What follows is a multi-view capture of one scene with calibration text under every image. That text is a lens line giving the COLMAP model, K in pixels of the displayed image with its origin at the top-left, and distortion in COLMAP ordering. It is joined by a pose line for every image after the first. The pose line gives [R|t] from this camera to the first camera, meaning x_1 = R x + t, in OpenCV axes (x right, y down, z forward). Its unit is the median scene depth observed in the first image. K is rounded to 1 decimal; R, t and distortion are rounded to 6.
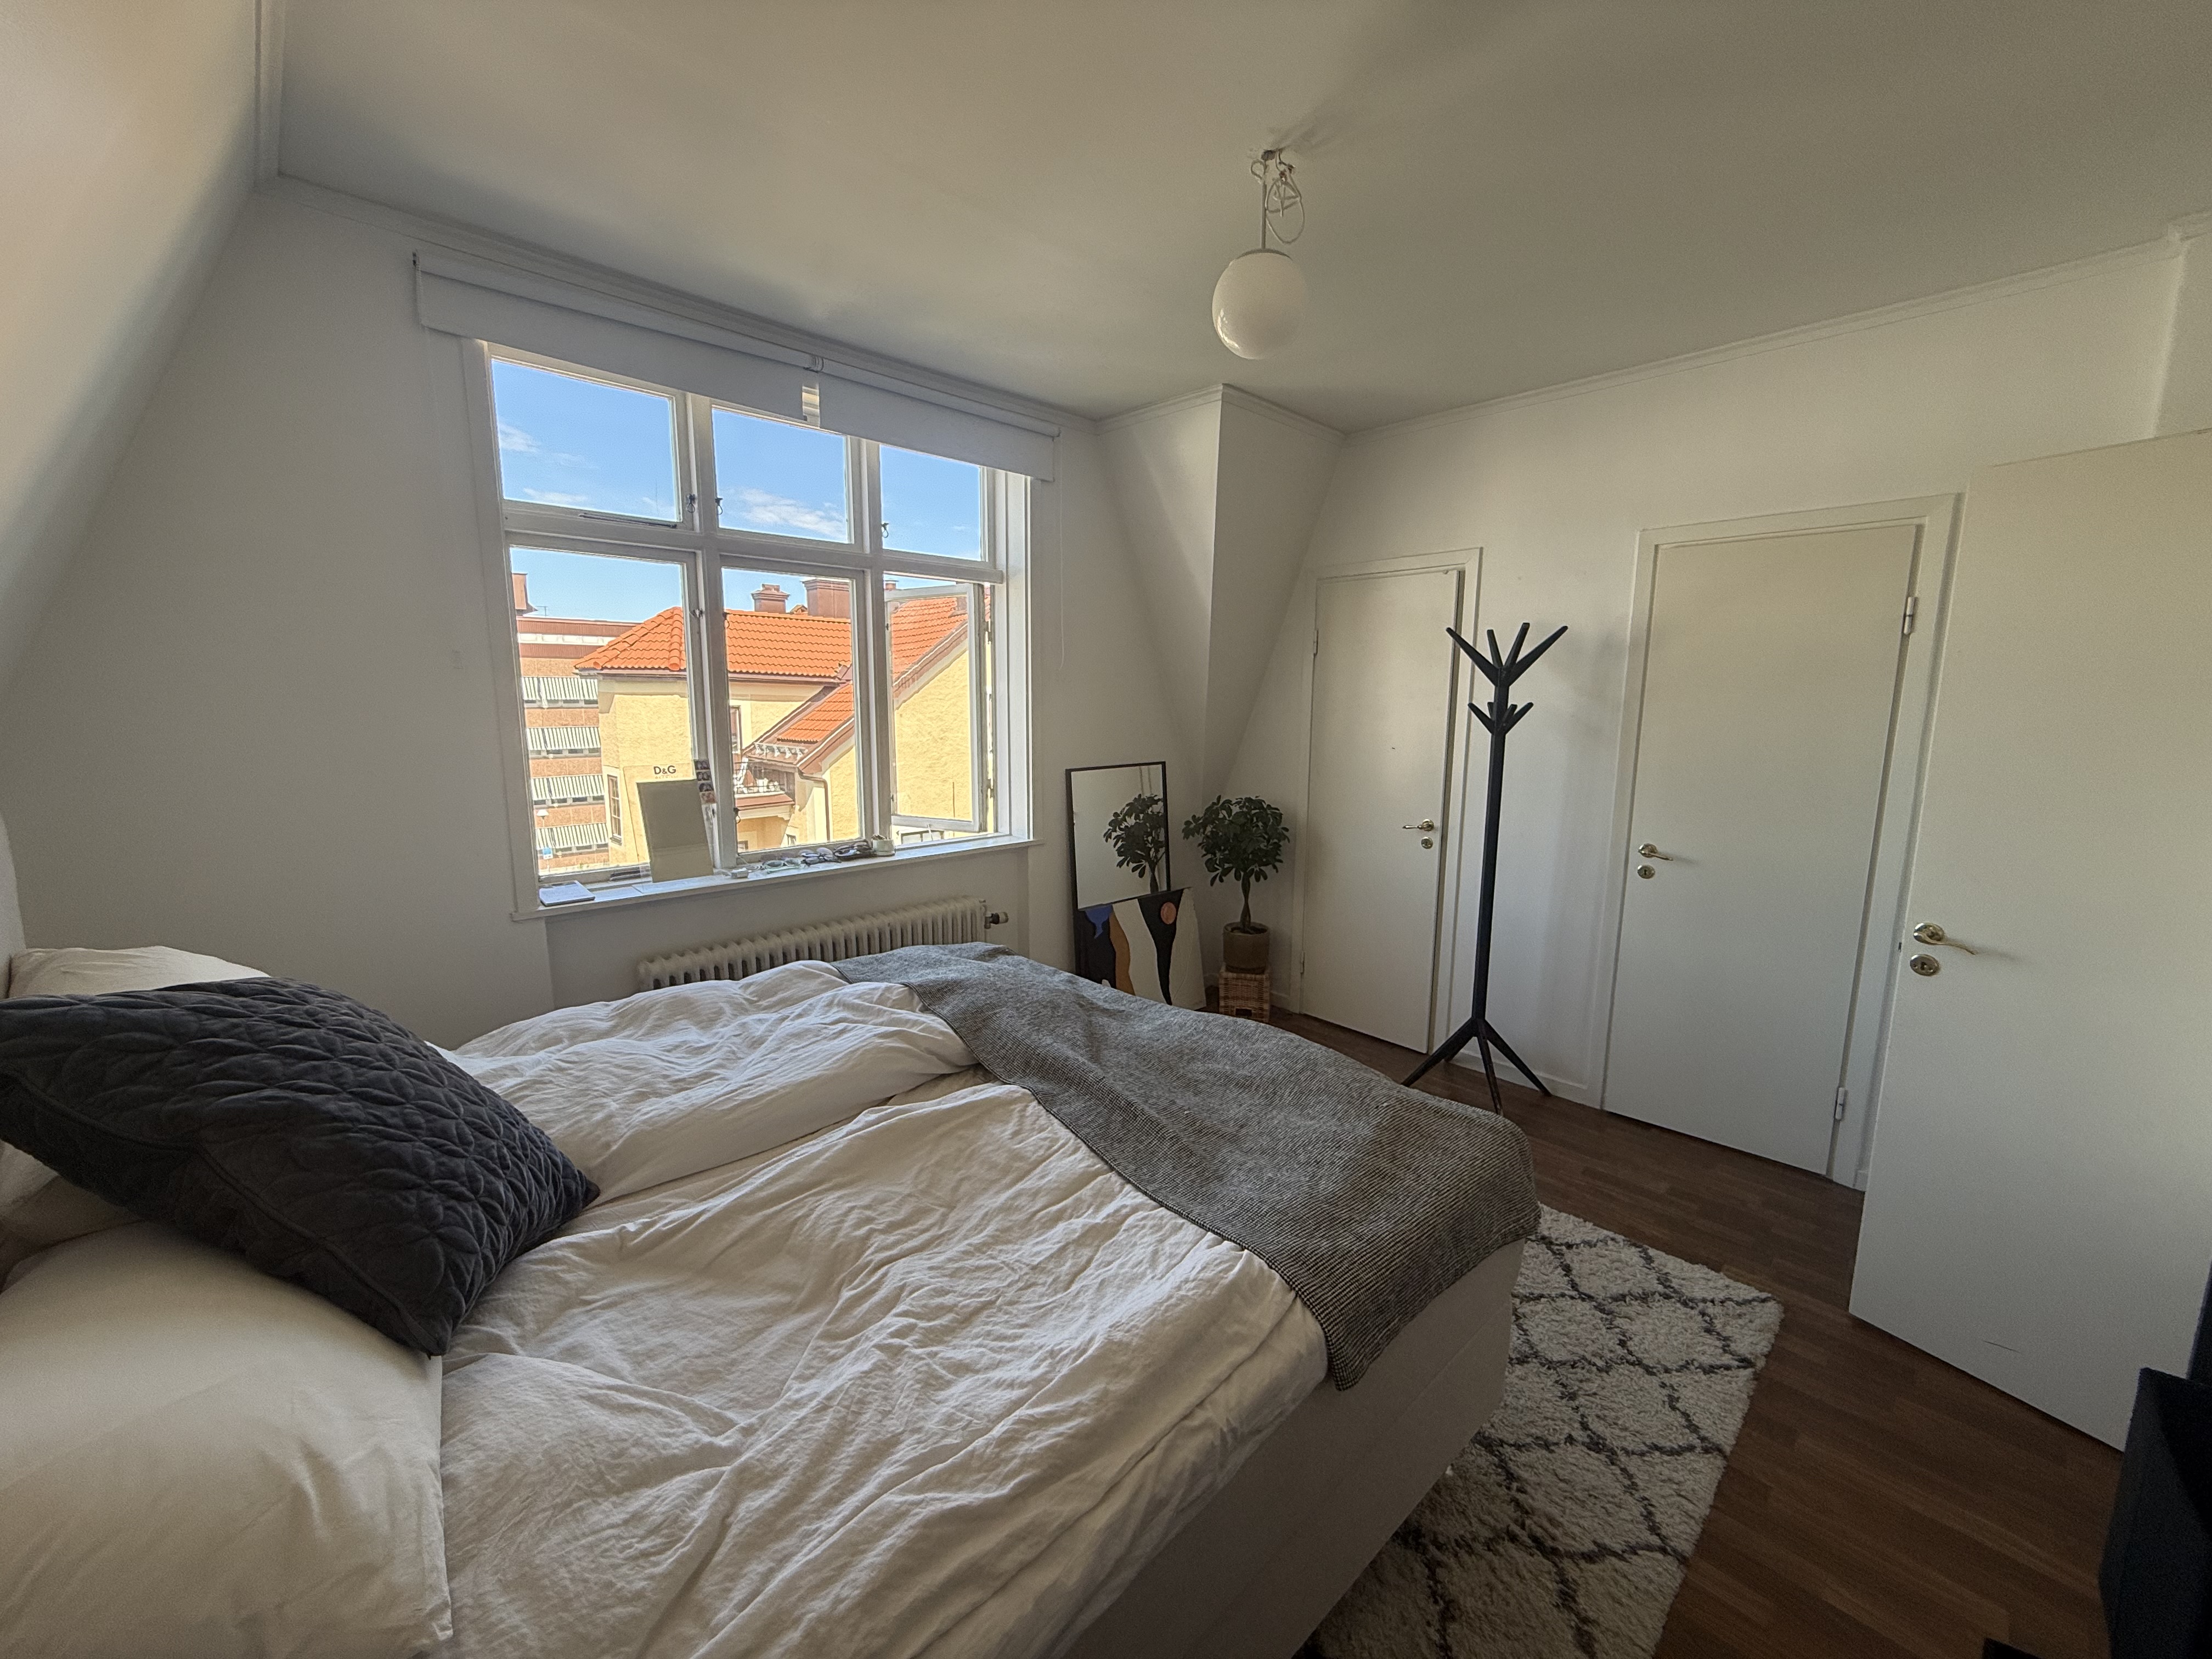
lens RADIAL K [[878.5, 0, 1100.7], [0, 878.5, 824.6], [0, 0, 1]] dist [0.003116, -0.000179]
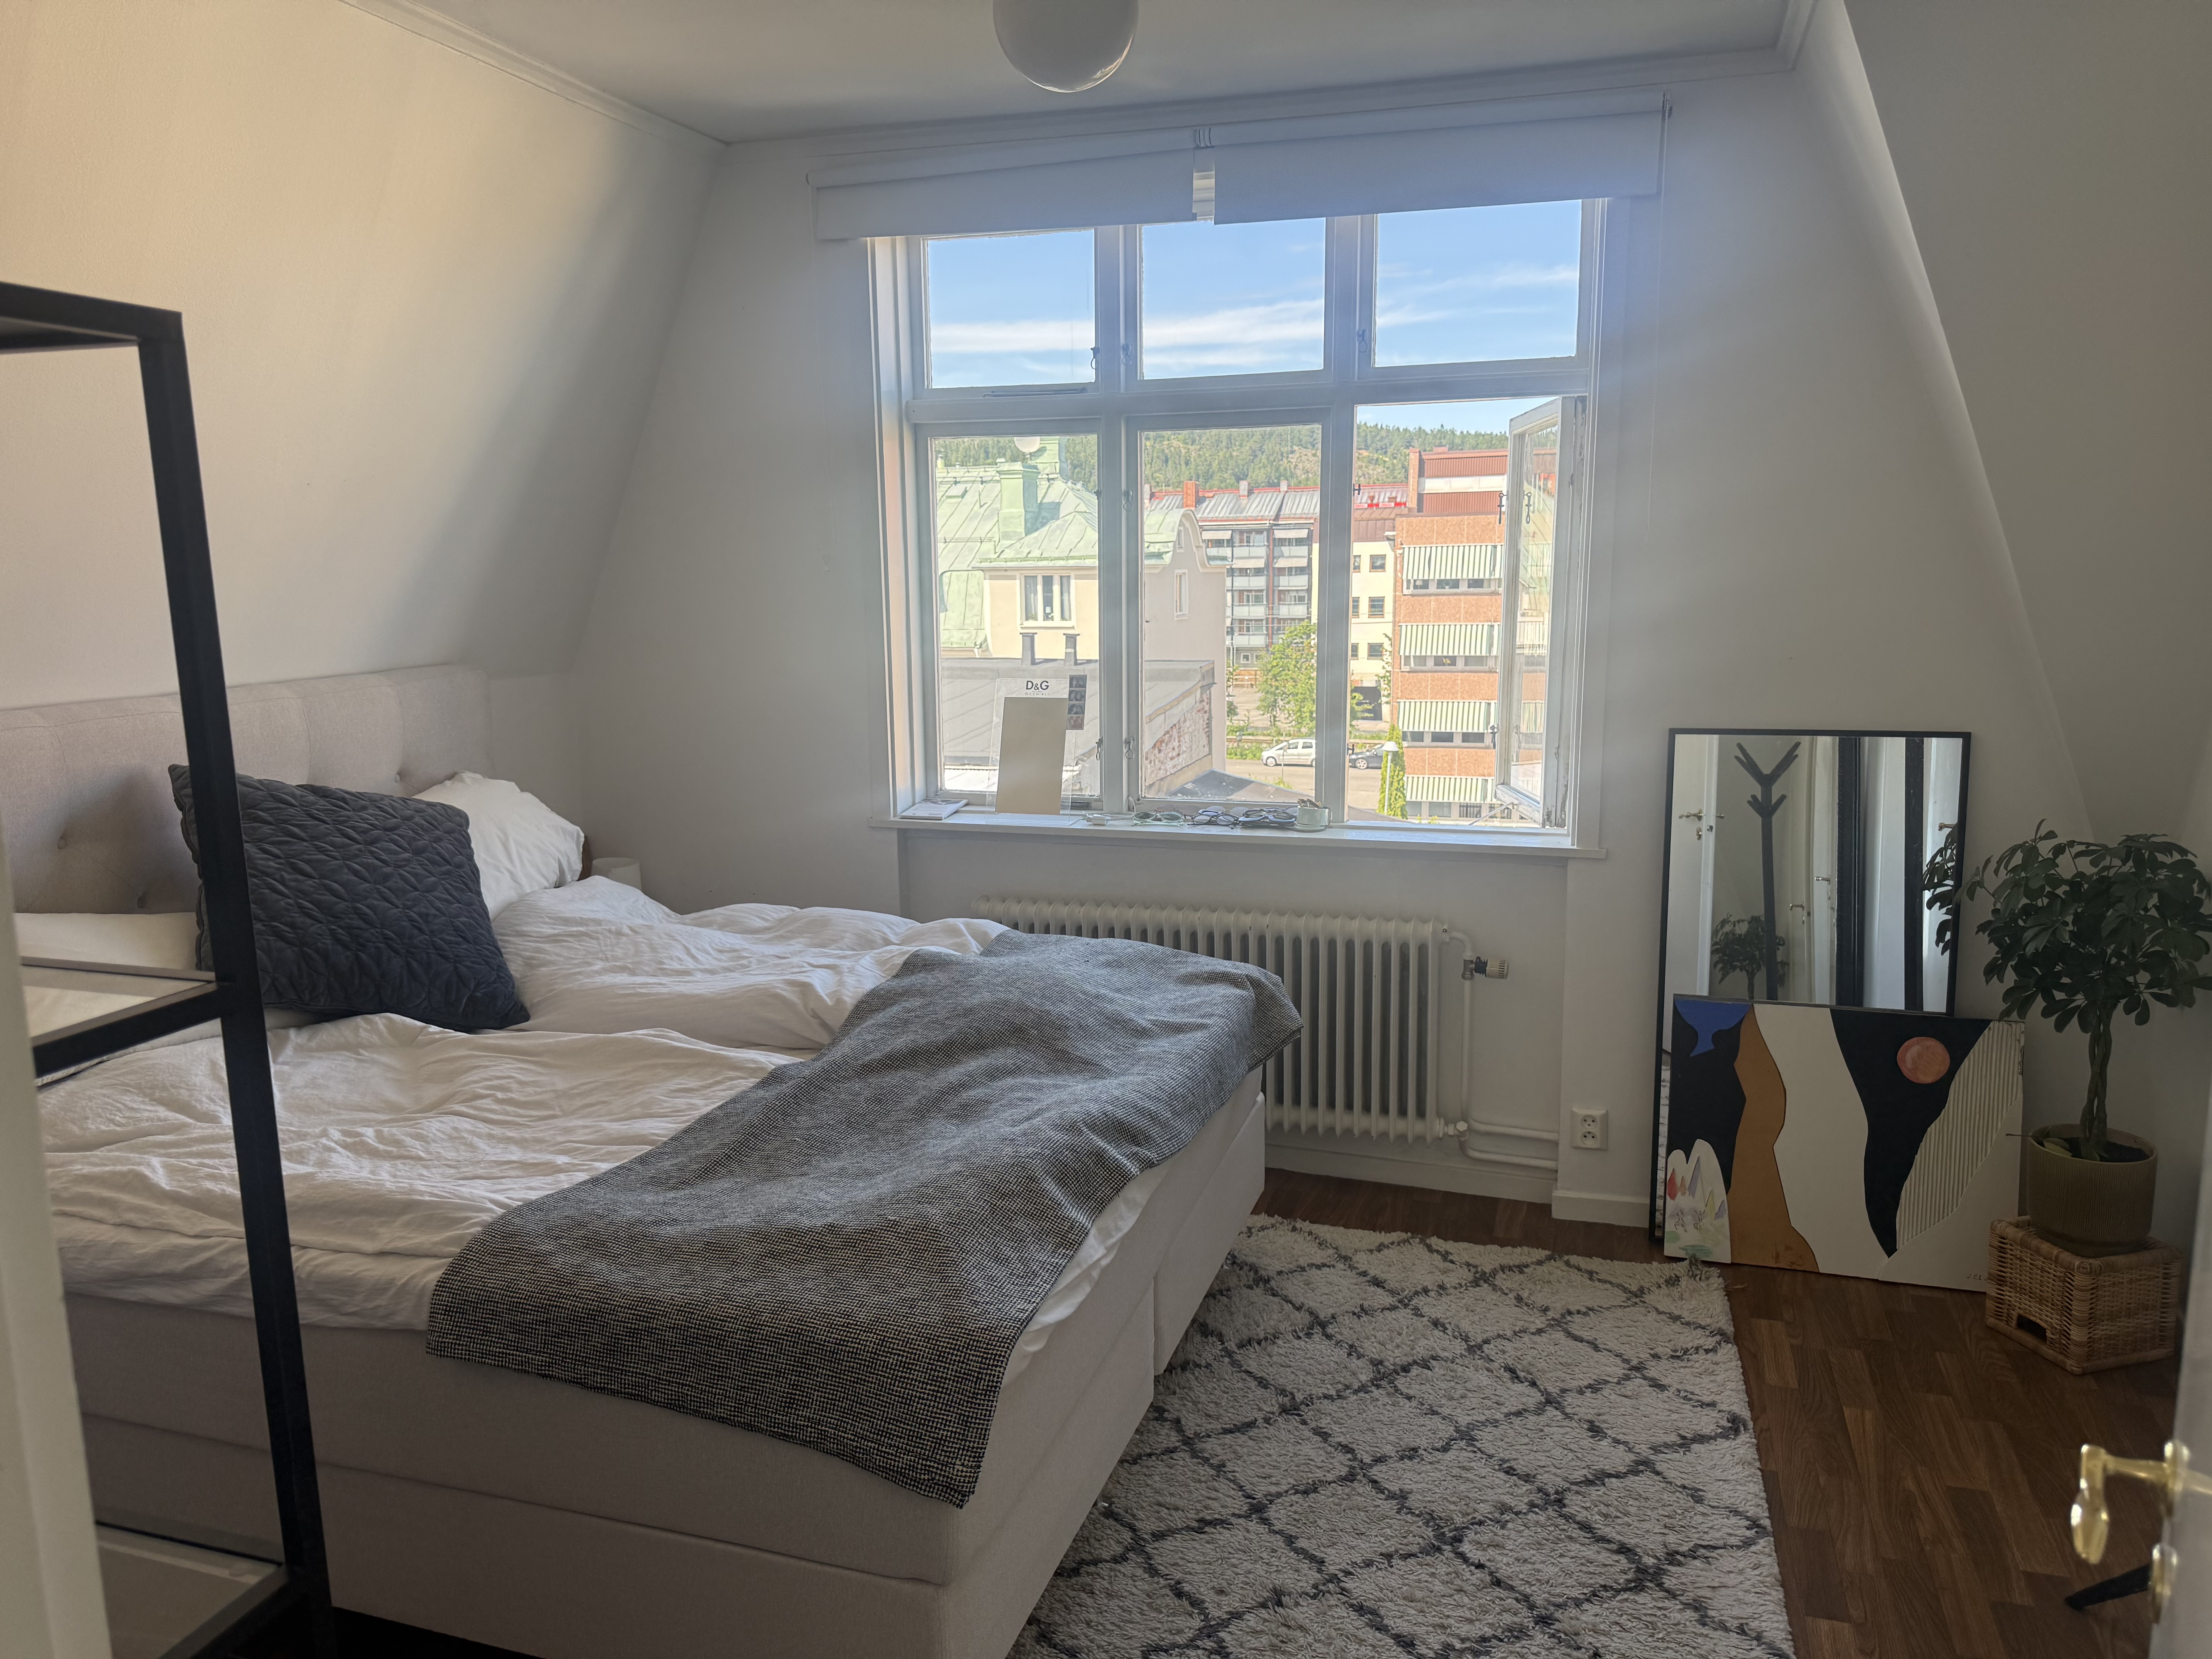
lens RADIAL K [[1550.8, 0, 1116.0], [0, 1550.8, 837.2], [0, 0, 1]] dist [0.176428, -0.336139]
pose [[0.487478, 0.139035, -0.861995, 0.840162], [-0.115691, 0.988821, 0.094065, -0.064781], [0.865437, 0.053870, 0.498113, 0.312400]]
